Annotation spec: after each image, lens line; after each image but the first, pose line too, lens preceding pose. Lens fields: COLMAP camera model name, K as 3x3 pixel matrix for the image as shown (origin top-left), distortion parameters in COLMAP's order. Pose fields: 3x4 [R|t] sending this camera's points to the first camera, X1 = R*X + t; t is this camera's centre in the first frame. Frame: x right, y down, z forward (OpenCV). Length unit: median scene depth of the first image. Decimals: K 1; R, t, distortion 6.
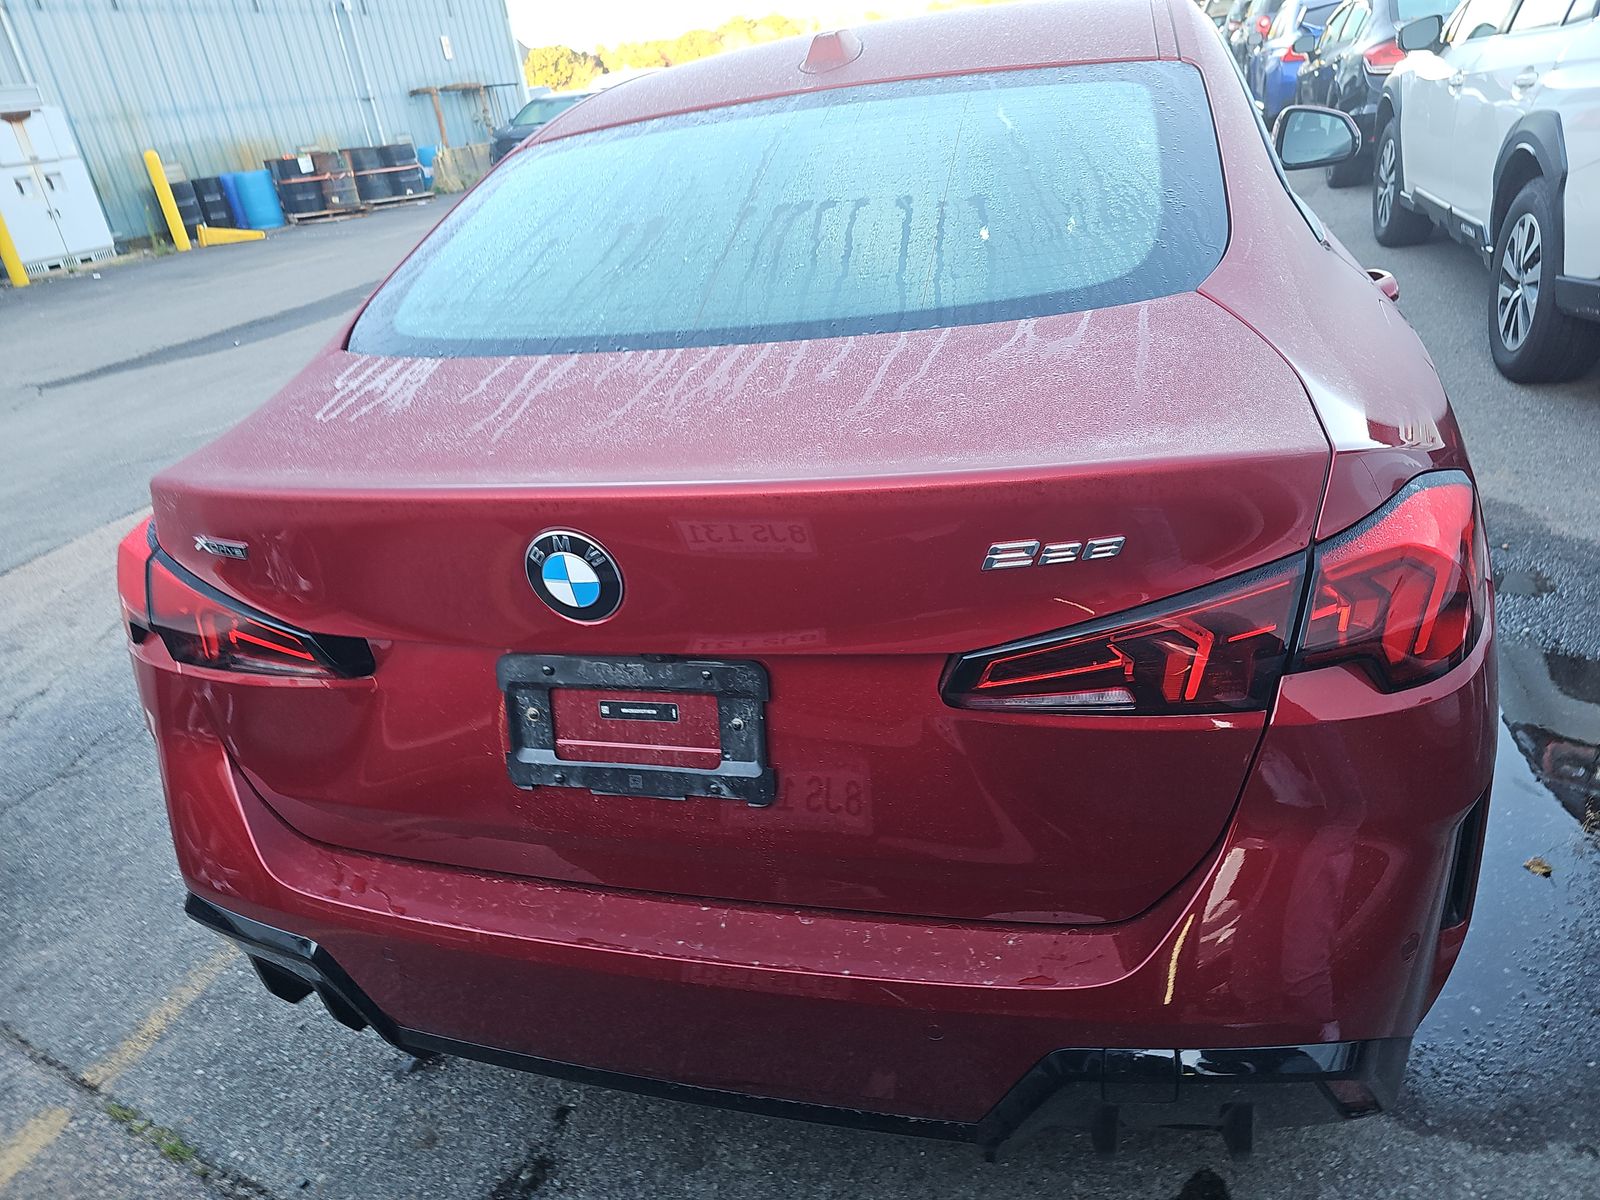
lens RADIAL K [[1072.4, 0, 806.9], [0, 1072.4, 589.6], [0, 0, 1]] dist [0.066859, -0.049156]
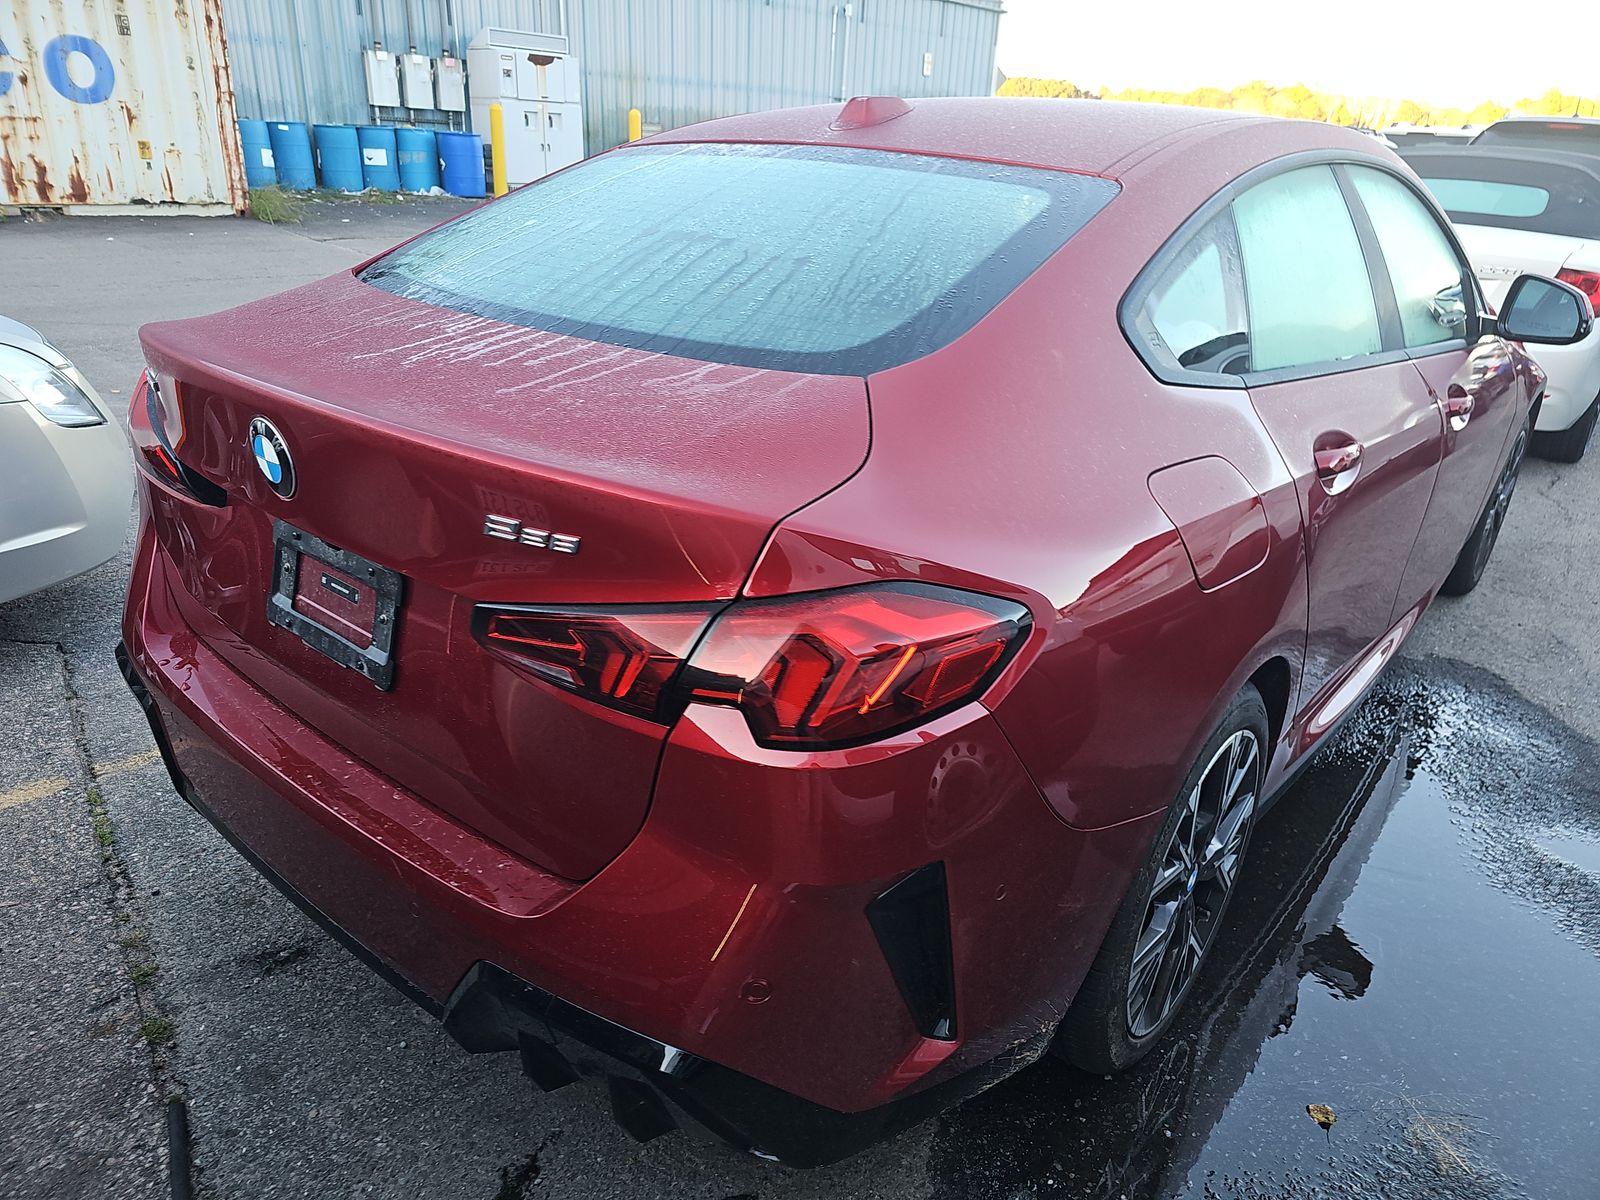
lens RADIAL K [[1060.3, 0, 800.0], [0, 1060.3, 600.0], [0, 0, 1]] dist [0.093888, -0.102228]
pose [[0.910042, 0.307222, -0.278277, 0.659642], [-0.311291, 0.949822, 0.030613, -0.074243], [0.273719, 0.058766, 0.960013, -0.034074]]
